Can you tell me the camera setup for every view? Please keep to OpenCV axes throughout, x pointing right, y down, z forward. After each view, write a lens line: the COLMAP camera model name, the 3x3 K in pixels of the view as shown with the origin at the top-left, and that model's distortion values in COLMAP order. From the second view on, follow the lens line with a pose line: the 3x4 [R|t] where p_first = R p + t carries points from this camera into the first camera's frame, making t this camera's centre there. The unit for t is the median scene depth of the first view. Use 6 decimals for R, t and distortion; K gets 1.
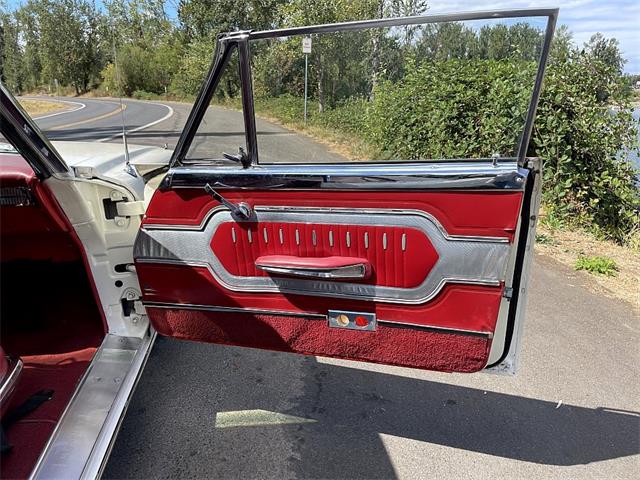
lens RADIAL K [[485.2, 0, 316.9], [0, 485.2, 242.0], [0, 0, 1]] dist [0.061269, -0.078278]
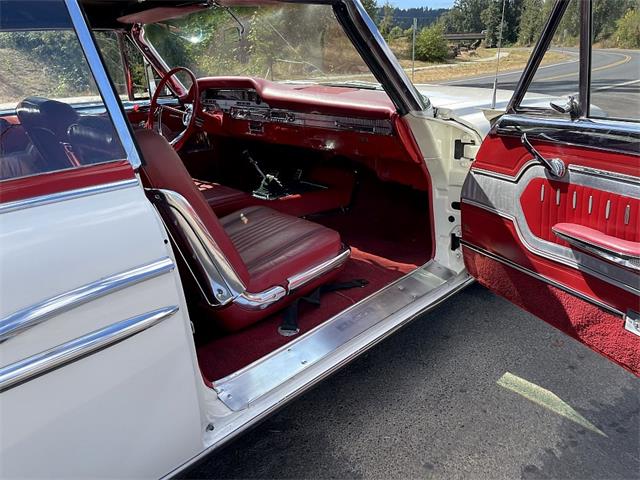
lens RADIAL K [[485.2, 0, 316.9], [0, 485.2, 242.0], [0, 0, 1]] dist [0.061269, -0.078278]
pose [[0.605424, 0.281479, -0.744467, 0.283024], [-0.215036, 0.958437, 0.187505, -0.007034], [0.766304, 0.046567, 0.640789, 0.074500]]
